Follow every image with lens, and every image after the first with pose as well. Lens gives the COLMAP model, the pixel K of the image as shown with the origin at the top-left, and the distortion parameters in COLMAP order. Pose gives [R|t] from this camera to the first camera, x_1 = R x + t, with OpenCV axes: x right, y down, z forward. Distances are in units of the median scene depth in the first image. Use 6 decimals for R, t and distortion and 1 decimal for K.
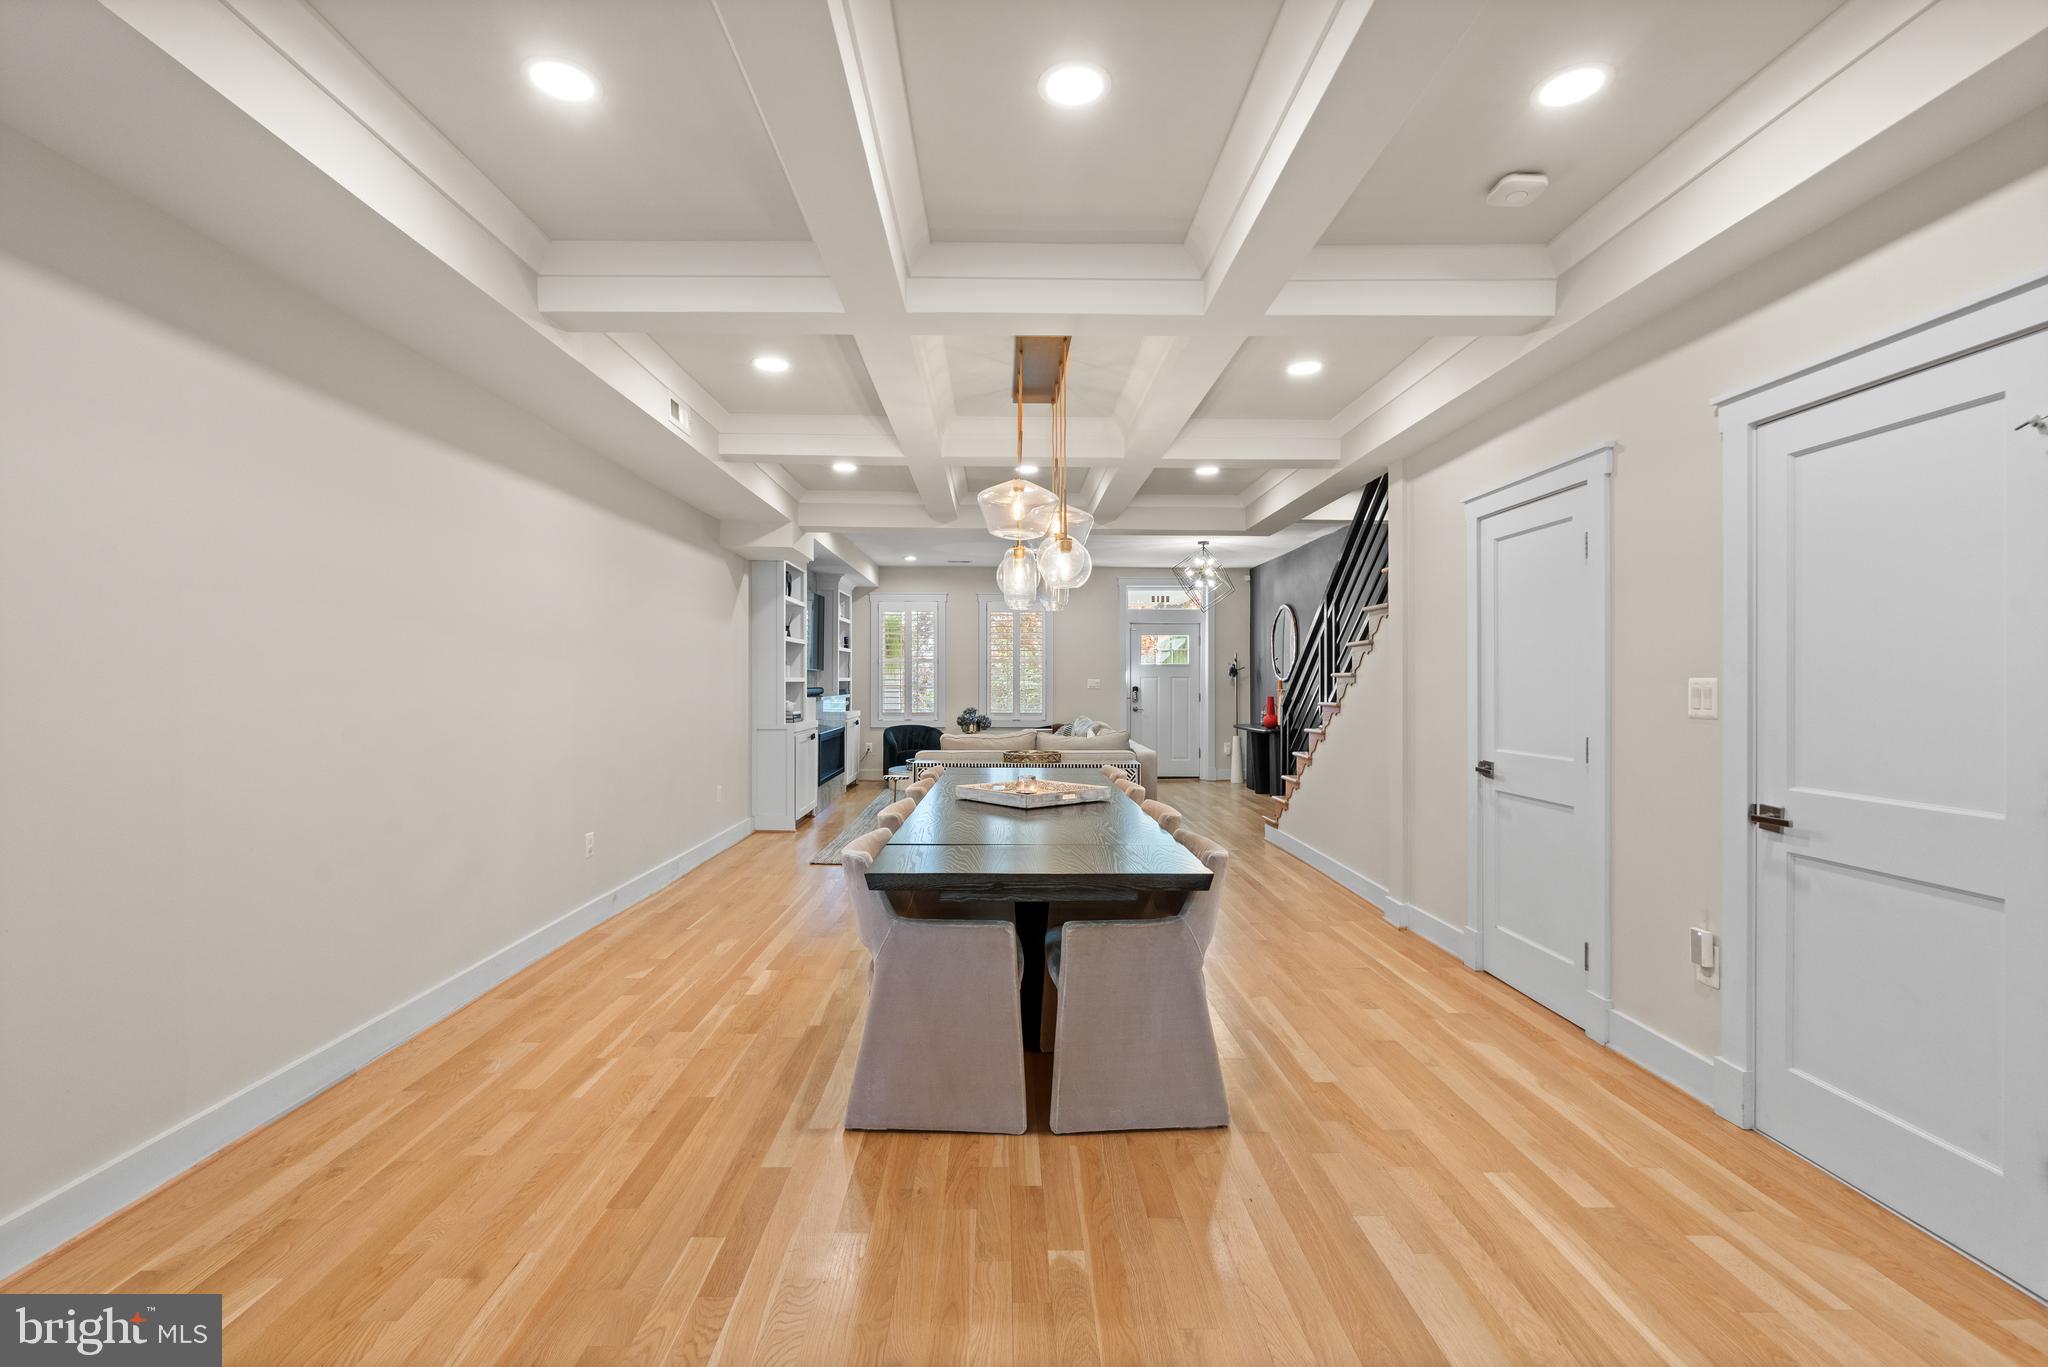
lens RADIAL K [[918.7, 0, 1016.6], [0, 918.7, 697.1], [0, 0, 1]] dist [-0.002659, 0.001076]
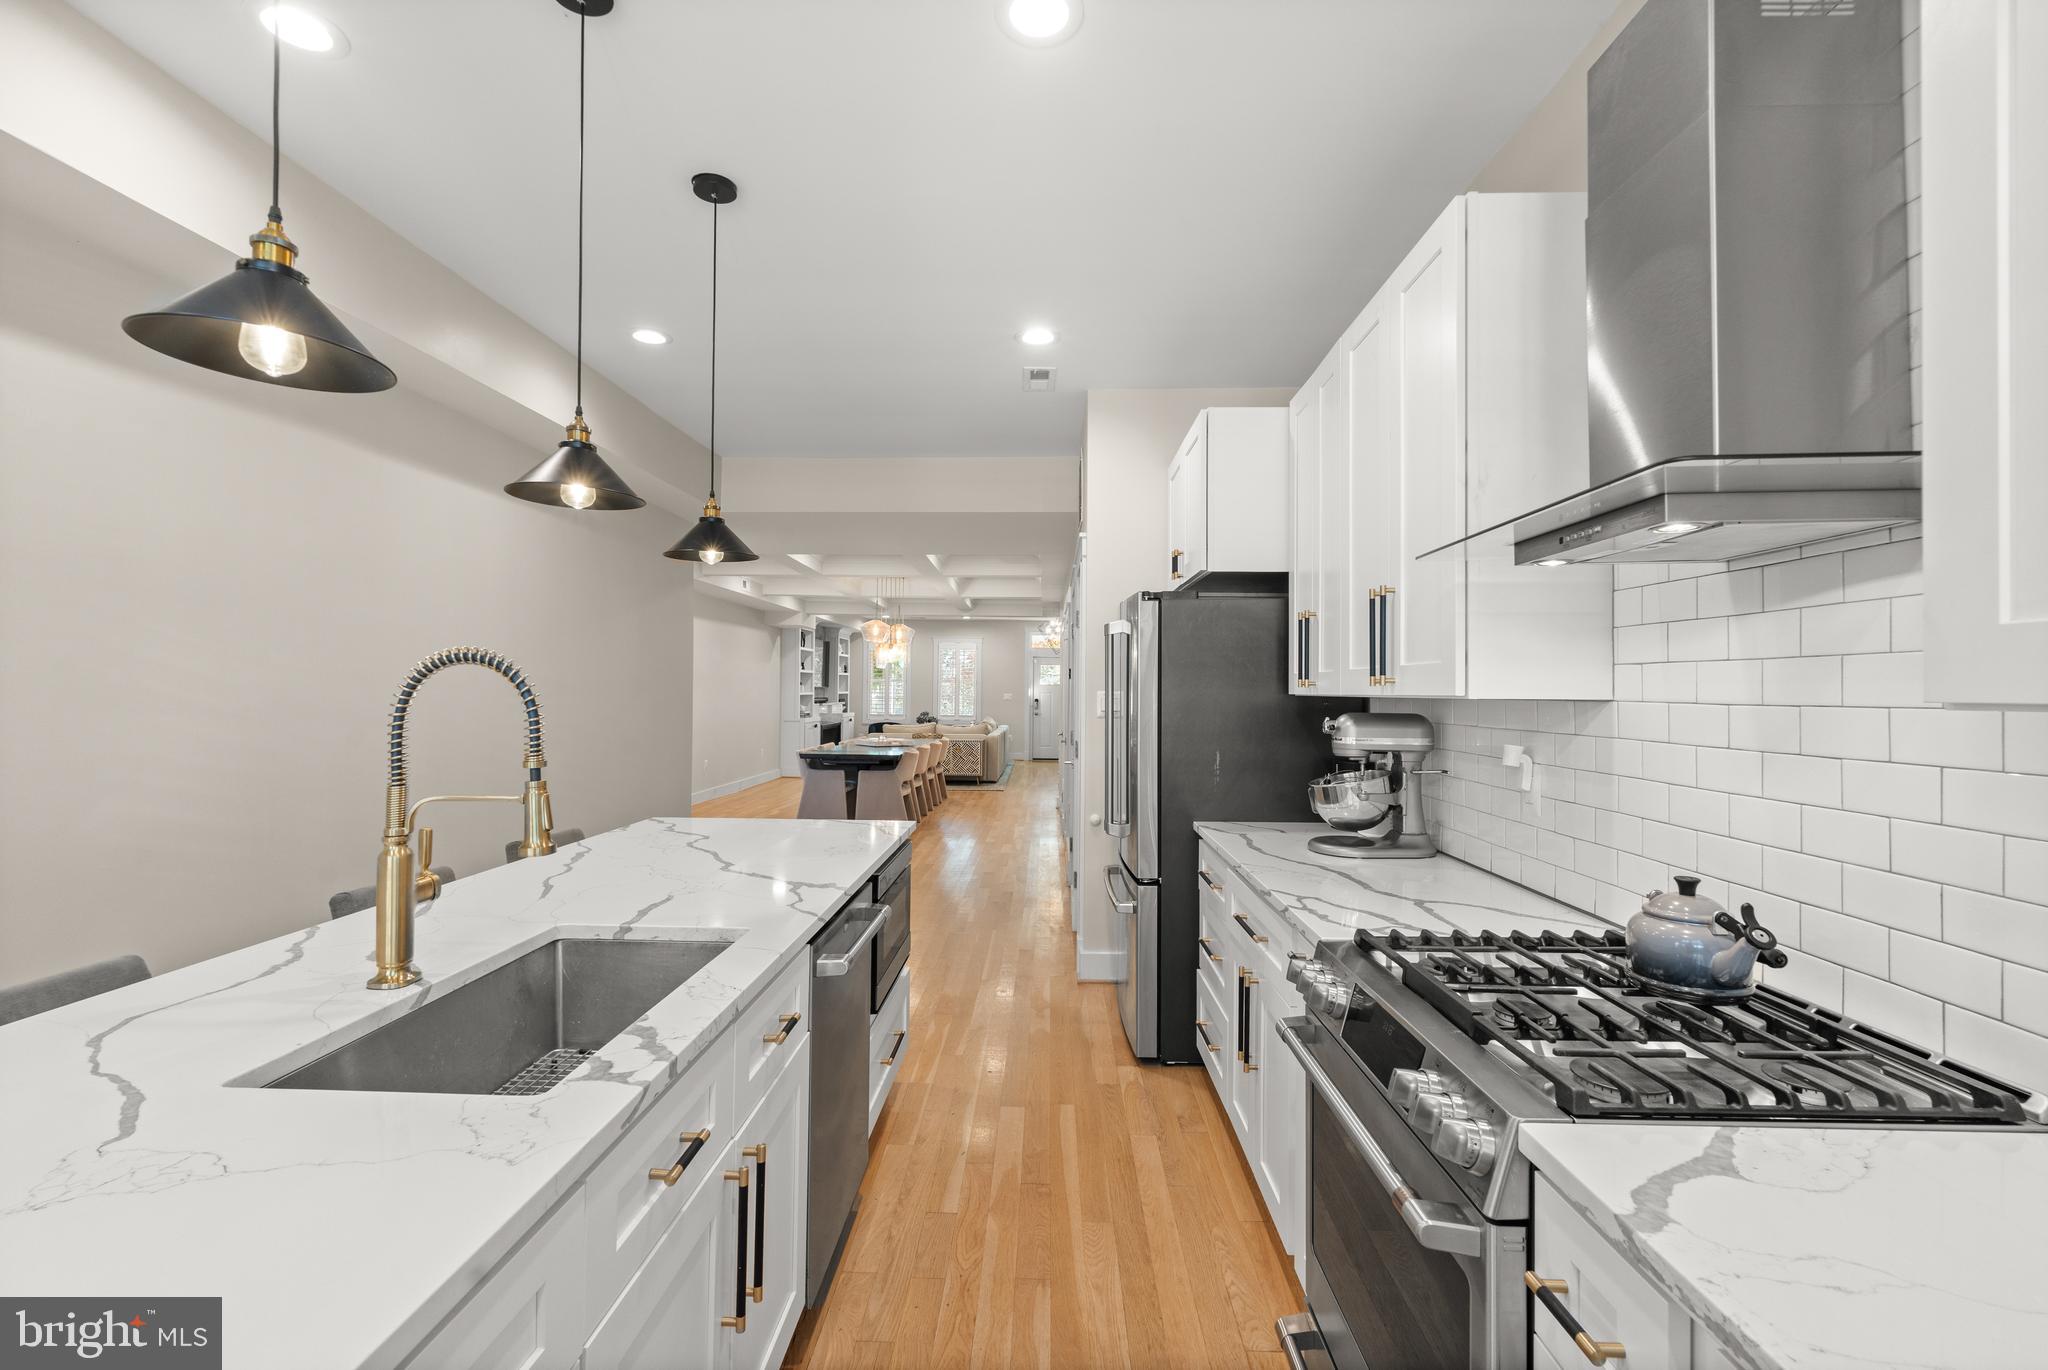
lens RADIAL K [[918.7, 0, 1026.9], [0, 918.7, 694.8], [0, 0, 1]] dist [-0.002659, 0.001076]
pose [[0.999048, 0.007849, -0.042908, 0.244885], [-0.008391, 0.999887, -0.012468, 0.001843], [0.042805, 0.012816, 0.999001, -0.709647]]
